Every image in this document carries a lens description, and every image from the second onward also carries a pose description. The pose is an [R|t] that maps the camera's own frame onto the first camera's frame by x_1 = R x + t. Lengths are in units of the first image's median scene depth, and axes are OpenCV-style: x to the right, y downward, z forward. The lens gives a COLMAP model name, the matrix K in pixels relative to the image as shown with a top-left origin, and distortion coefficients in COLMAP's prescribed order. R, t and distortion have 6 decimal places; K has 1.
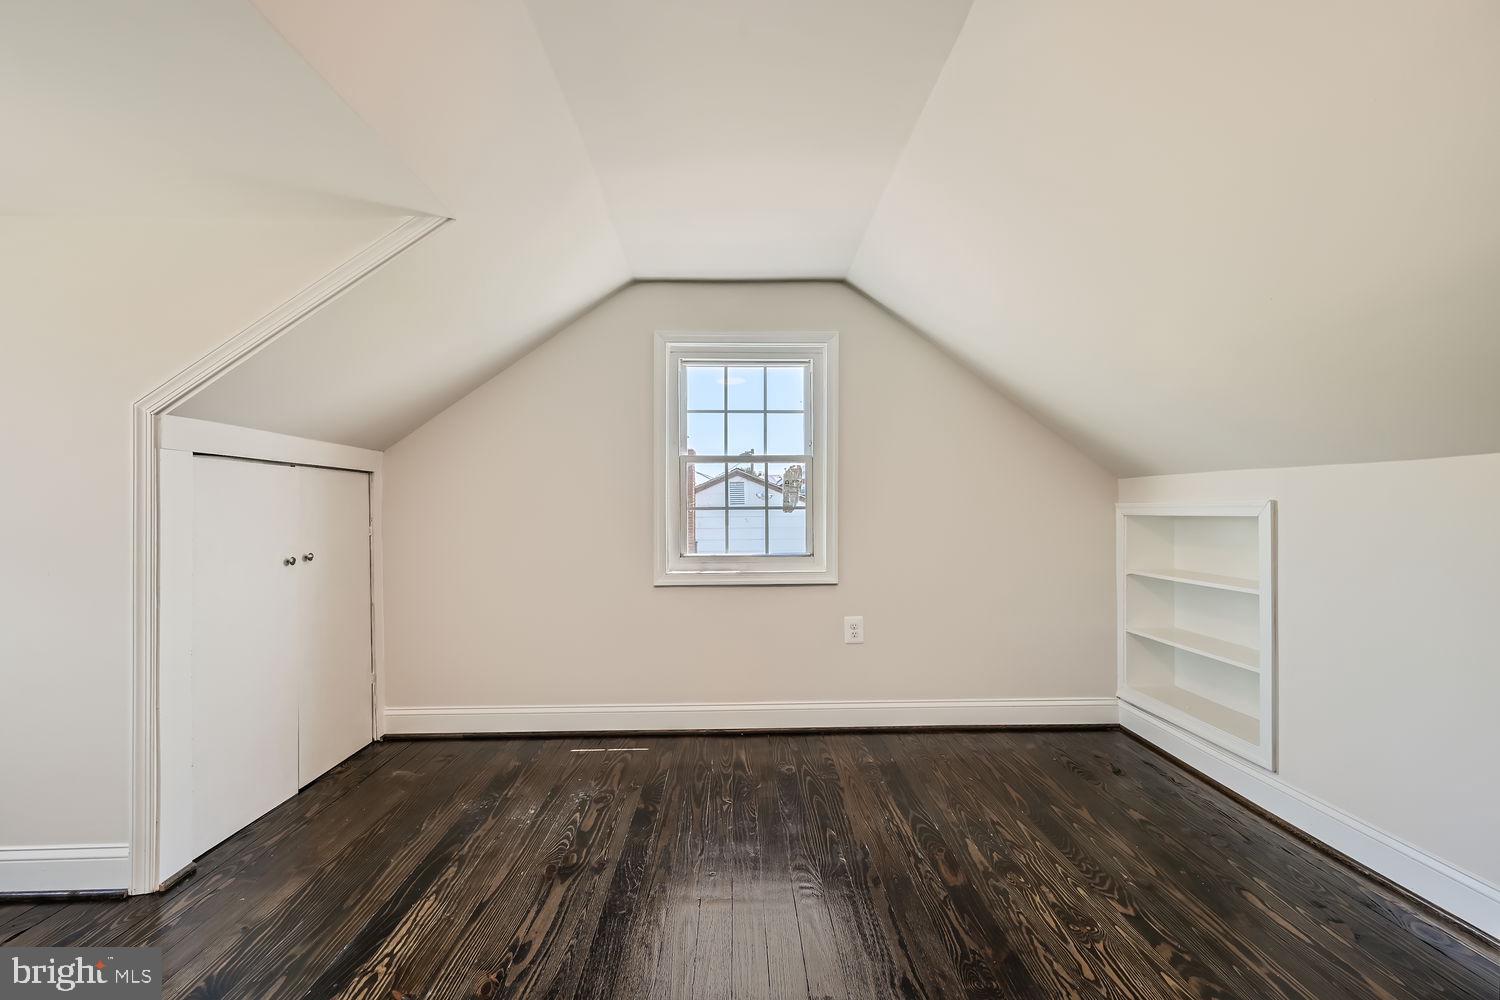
lens RADIAL K [[604.5, 0, 750.9], [0, 604.5, 504.5], [0, 0, 1]] dist [0.001369, 0.000463]
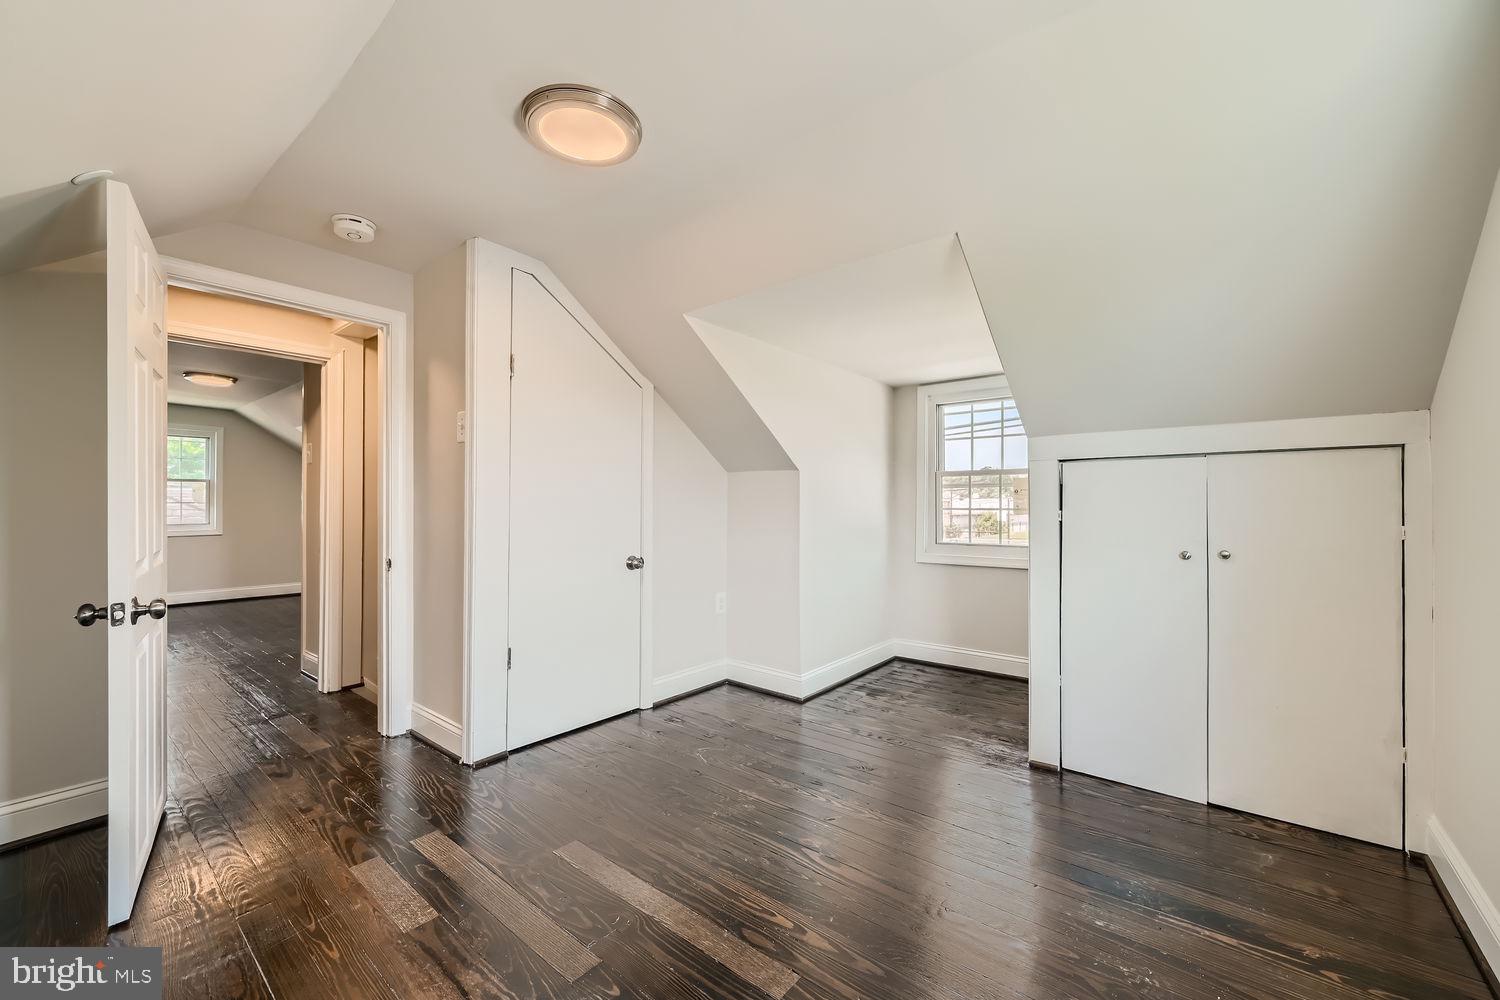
lens RADIAL K [[604.5, 0, 749.1], [0, 604.5, 505.8], [0, 0, 1]] dist [0.001369, 0.000463]
pose [[-0.665172, -0.000157, -0.746690, 0.397886], [0.006744, 0.999958, -0.006218, 0.015036], [0.746660, -0.009172, -0.665143, 1.044118]]
